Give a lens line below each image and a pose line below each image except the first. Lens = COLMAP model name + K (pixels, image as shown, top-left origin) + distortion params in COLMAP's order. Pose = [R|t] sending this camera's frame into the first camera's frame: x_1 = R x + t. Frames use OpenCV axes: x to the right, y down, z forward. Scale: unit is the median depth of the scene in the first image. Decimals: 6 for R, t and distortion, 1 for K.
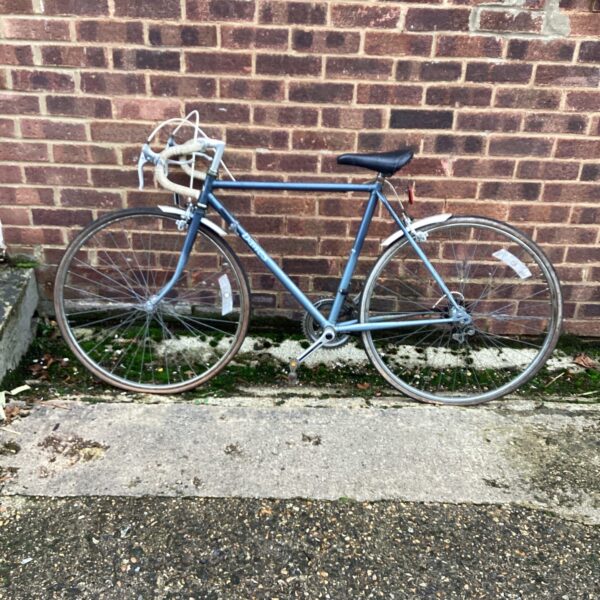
lens RADIAL K [[753.1, 0, 288.8], [0, 753.1, 306.5], [0, 0, 1]] dist [0.028747, 0.000000]
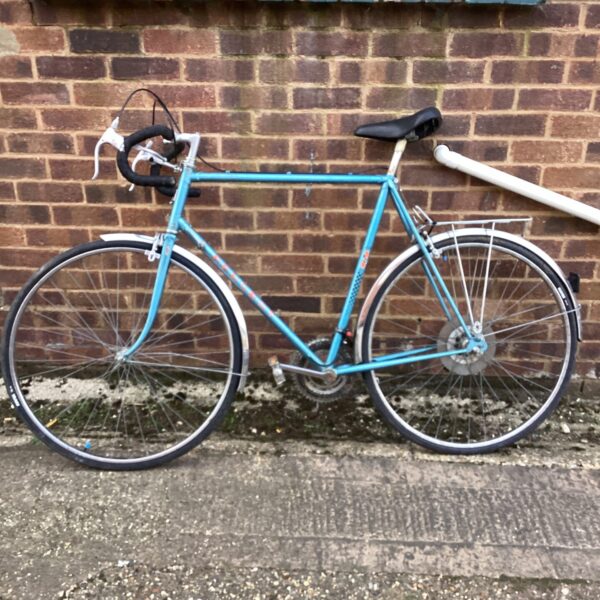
lens RADIAL K [[738.0, 0, 322.5], [0, 738.0, 300.6], [0, 0, 1]] dist [0.062141, 0.000000]
pose [[0.998686, -0.008095, -0.050606, 0.763644], [0.004879, 0.997979, -0.063358, 0.020134], [0.051017, 0.063028, 0.996707, 0.085300]]
